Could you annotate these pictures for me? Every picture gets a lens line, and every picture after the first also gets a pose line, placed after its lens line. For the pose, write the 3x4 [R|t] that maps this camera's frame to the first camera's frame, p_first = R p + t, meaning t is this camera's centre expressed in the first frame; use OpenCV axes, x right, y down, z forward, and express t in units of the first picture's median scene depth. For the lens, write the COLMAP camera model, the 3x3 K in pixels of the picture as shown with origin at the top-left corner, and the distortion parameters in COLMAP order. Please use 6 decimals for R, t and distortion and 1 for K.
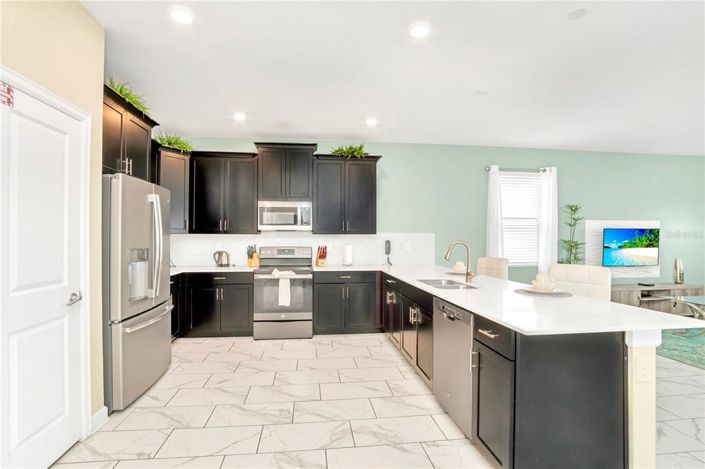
lens RADIAL K [[325.8, 0, 349.4], [0, 325.8, 235.2], [0, 0, 1]] dist [-0.028866, -0.000041]
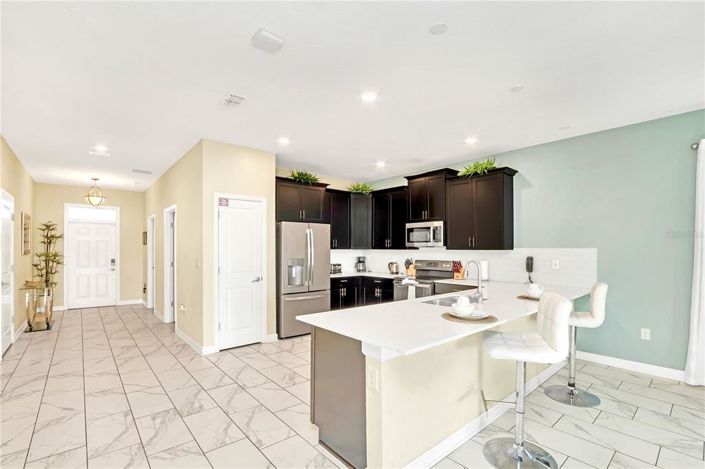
lens RADIAL K [[325.8, 0, 364.2], [0, 325.8, 249.8], [0, 0, 1]] dist [-0.028866, -0.000041]
pose [[0.578846, 0.004133, -0.815426, 0.638710], [0.001003, 0.999983, 0.005780, -0.009697], [0.815436, -0.004164, 0.578832, 0.122360]]
